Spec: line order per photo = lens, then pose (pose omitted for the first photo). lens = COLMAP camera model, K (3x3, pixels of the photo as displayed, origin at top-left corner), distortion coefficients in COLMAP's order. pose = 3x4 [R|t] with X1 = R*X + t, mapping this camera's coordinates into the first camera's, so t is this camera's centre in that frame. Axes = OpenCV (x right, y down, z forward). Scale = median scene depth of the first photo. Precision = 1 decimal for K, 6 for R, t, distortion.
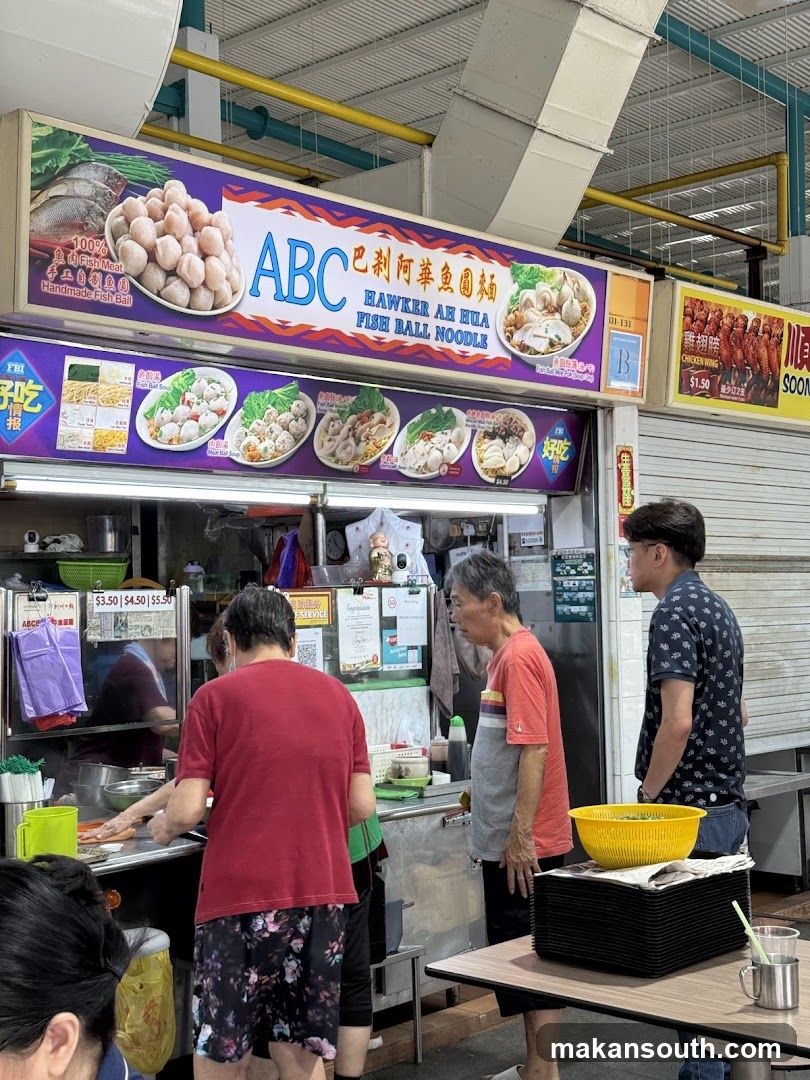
lens RADIAL K [[1495.0, 0, 403.2], [0, 1495.0, 549.9], [0, 0, 1]] dist [0.112238, 0.000000]
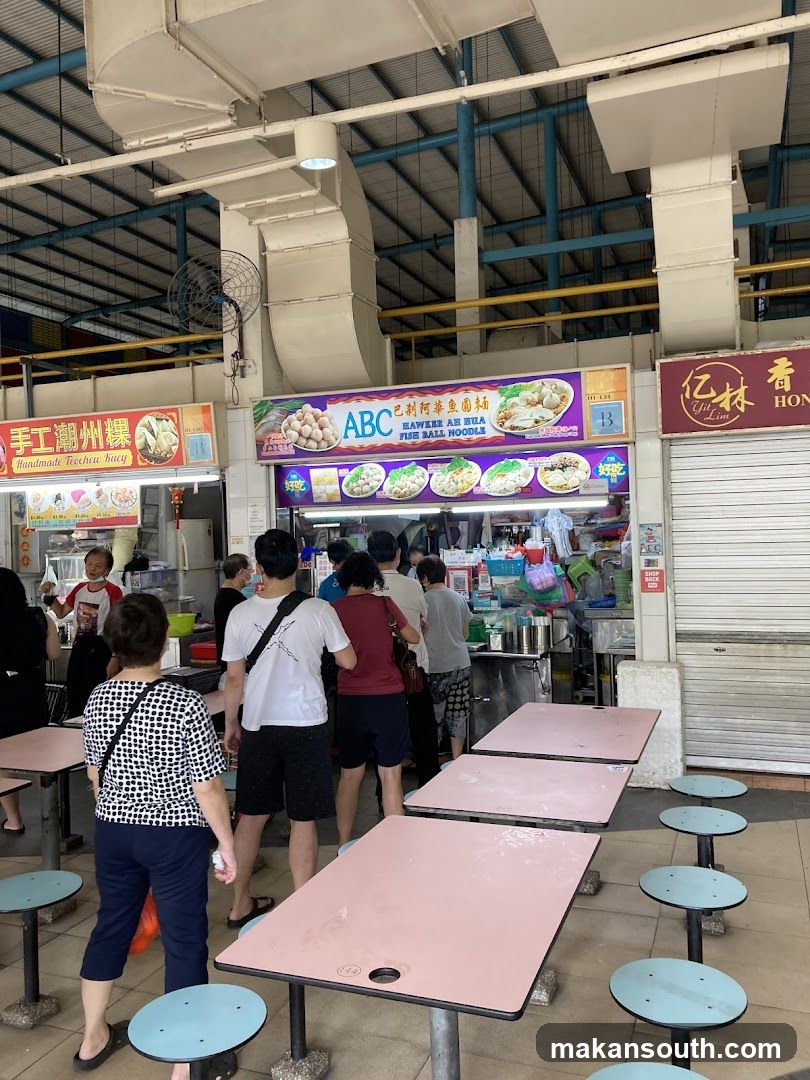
lens RADIAL K [[833.7, 0, 417.9], [0, 833.7, 524.3], [0, 0, 1]] dist [0.105284, -0.009136]
pose [[0.381467, -0.001231, -0.924382, 1.114531], [0.048641, 0.998640, 0.018743, -0.039366], [0.923102, -0.052113, 0.381008, 0.502847]]
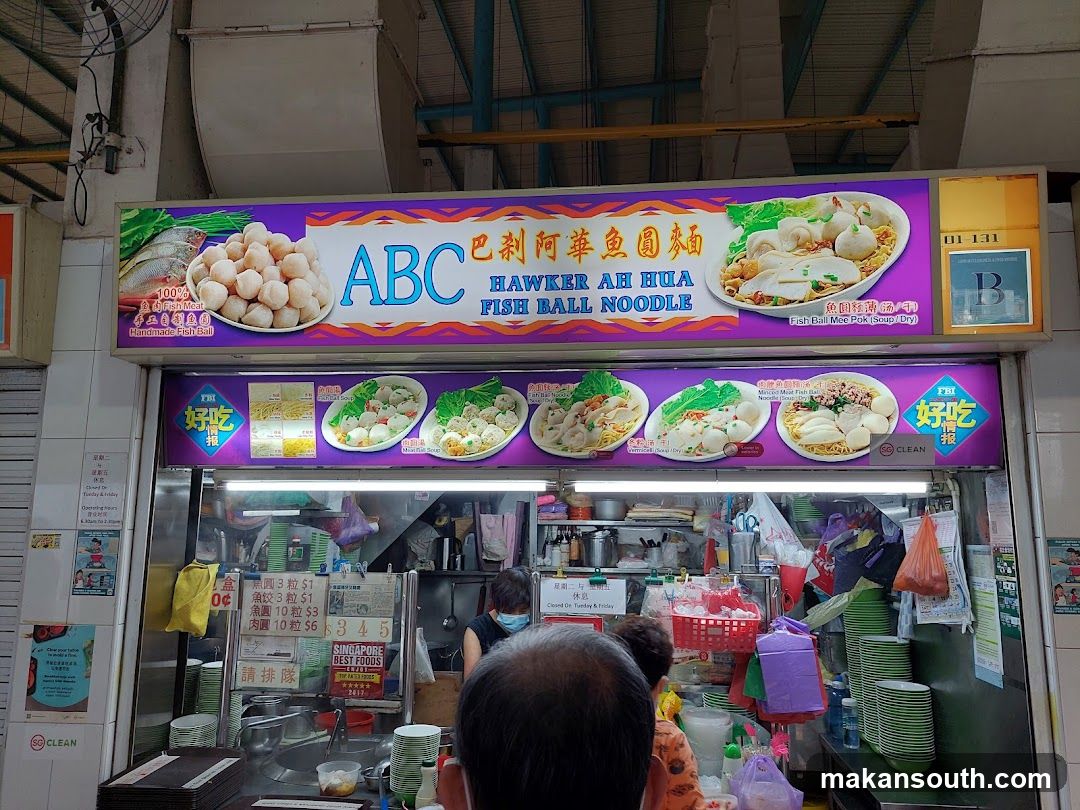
lens RADIAL K [[771.7, 0, 547.4], [0, 771.7, 406.7], [0, 0, 1]] dist [0.070970, -0.072760]
pose [[0.589249, -0.101155, -0.801594, 0.377596], [0.003811, 0.992469, -0.122441, -0.025107], [0.807942, 0.069093, 0.585197, 0.706538]]
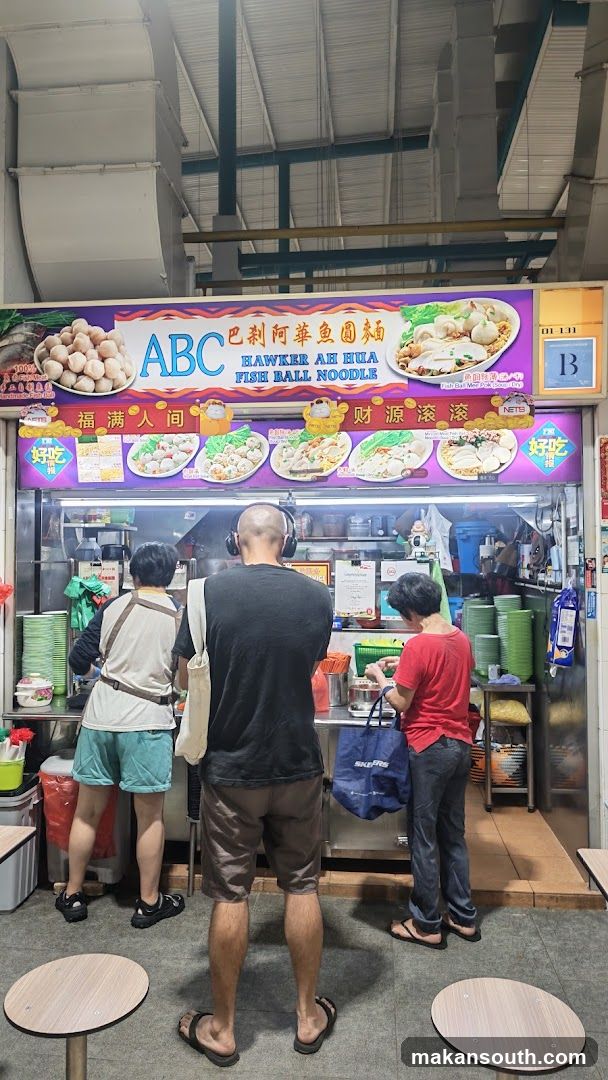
lens RADIAL K [[724.4, 0, 299.0], [0, 724.4, 538.6], [0, 0, 1]] dist [0.031247, -0.035840]
pose [[0.594368, -0.006230, -0.804169, 0.545607], [0.013135, 0.999912, 0.001962, 0.002277], [0.804086, -0.011728, 0.594397, 0.597774]]
